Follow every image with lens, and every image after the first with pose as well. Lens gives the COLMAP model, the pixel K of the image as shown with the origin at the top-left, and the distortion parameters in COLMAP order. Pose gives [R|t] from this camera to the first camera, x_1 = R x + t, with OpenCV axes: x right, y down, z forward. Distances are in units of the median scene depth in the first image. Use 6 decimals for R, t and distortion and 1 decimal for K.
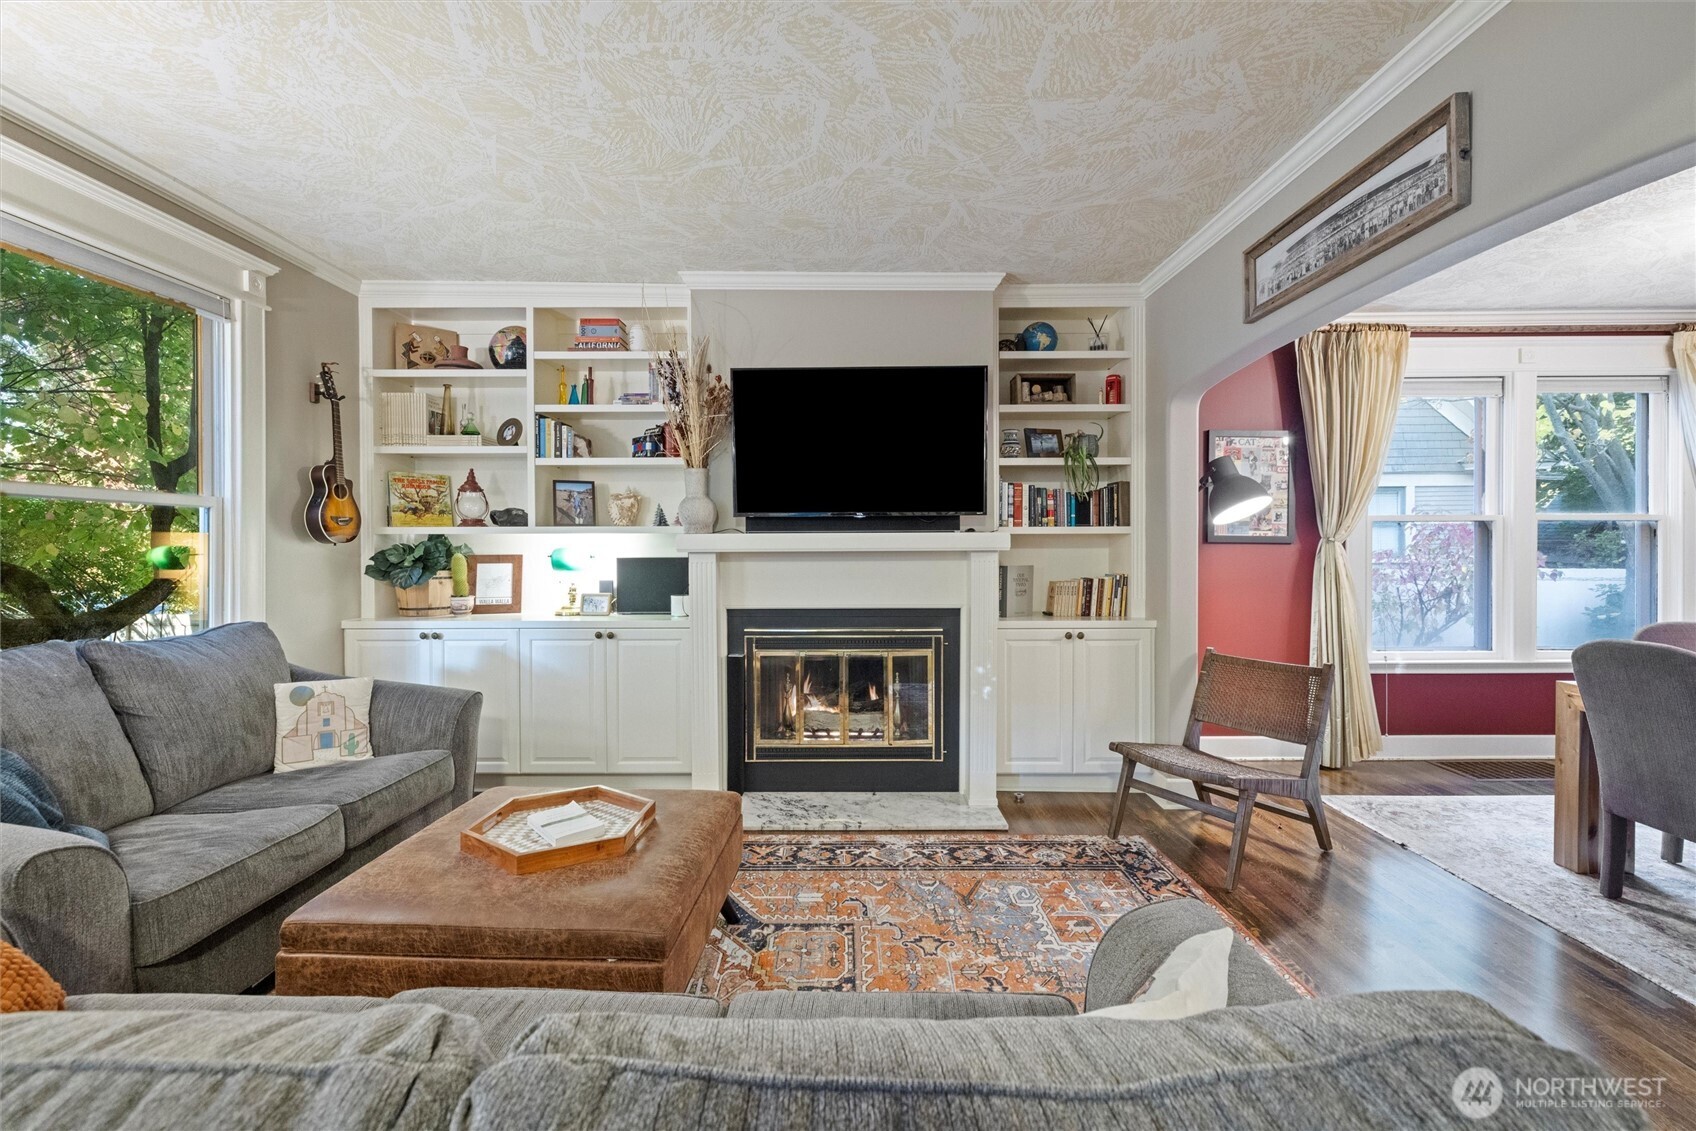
lens RADIAL K [[718.6, 0, 857.7], [0, 718.6, 552.2], [0, 0, 1]] dist [-0.002608, 0.000974]
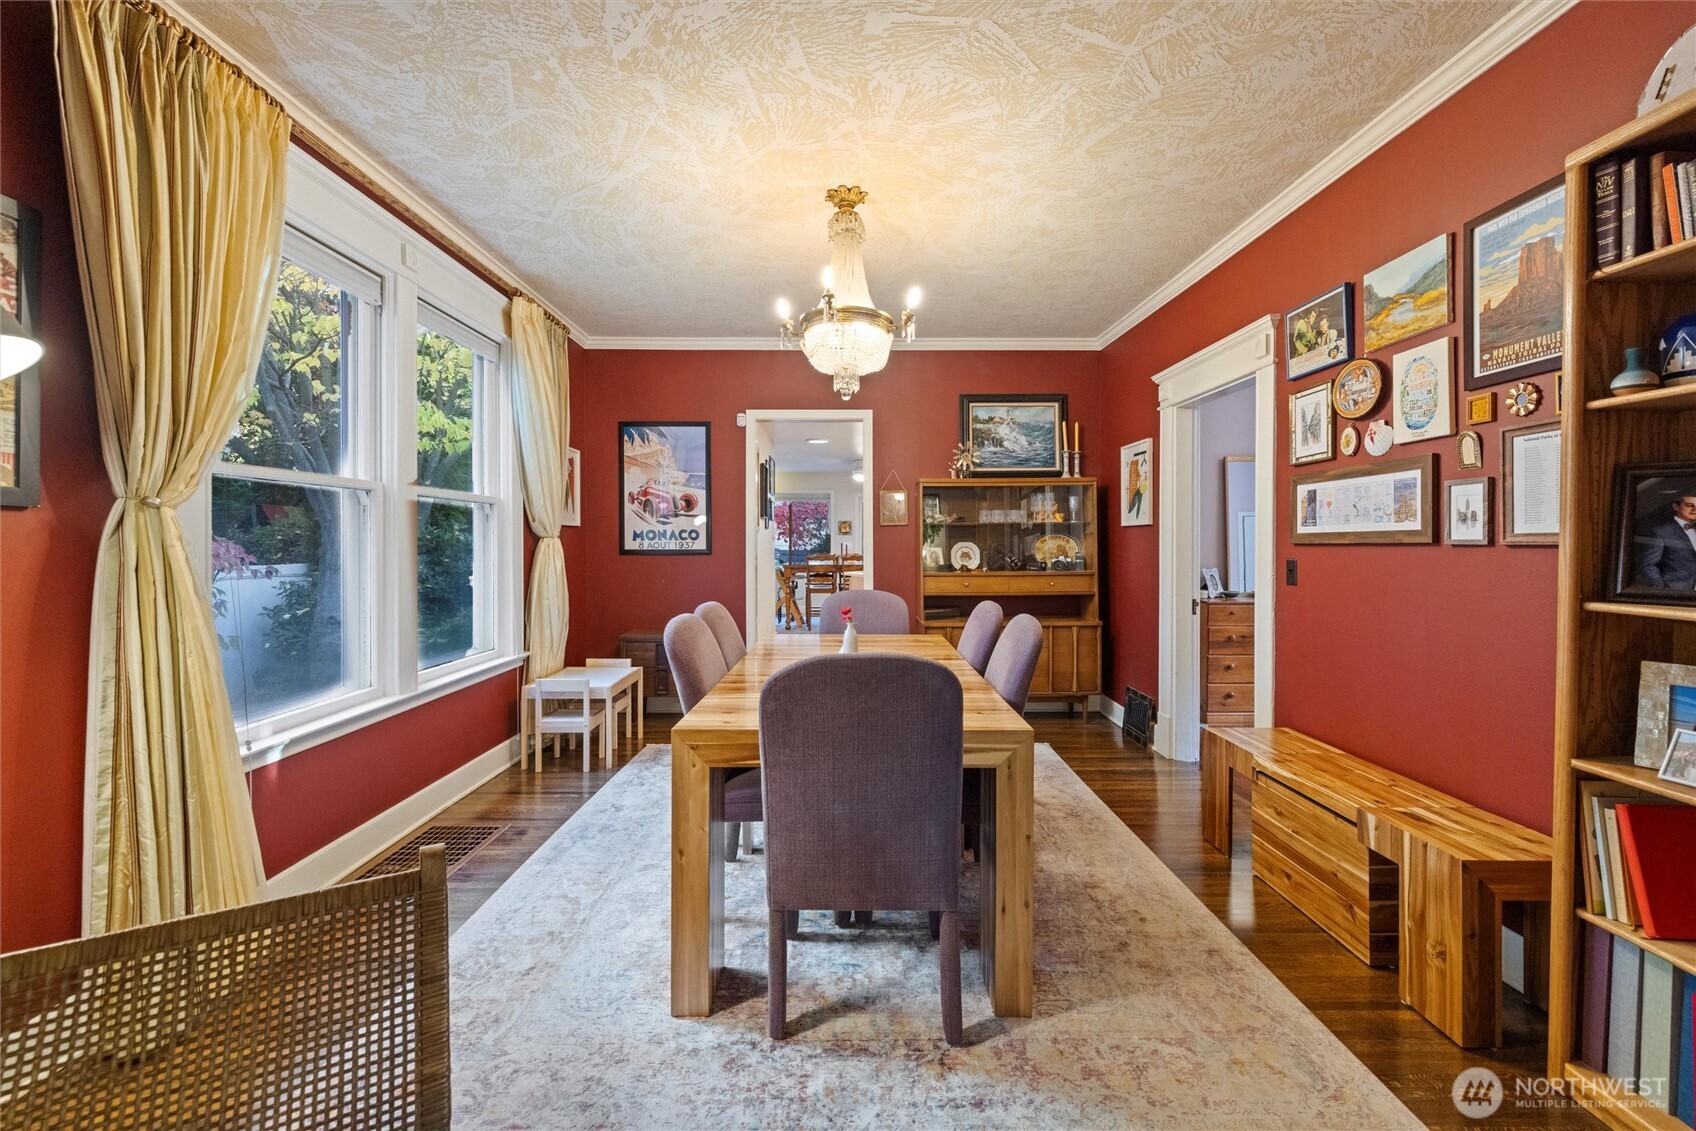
lens RADIAL K [[718.6, 0, 845.7], [0, 718.6, 548.2], [0, 0, 1]] dist [-0.002608, 0.000974]
pose [[0.003811, -0.004107, 0.999984, 0.235437], [0.010812, 0.999933, 0.004066, 0.012317], [-0.999934, 0.010796, 0.003855, 0.584528]]
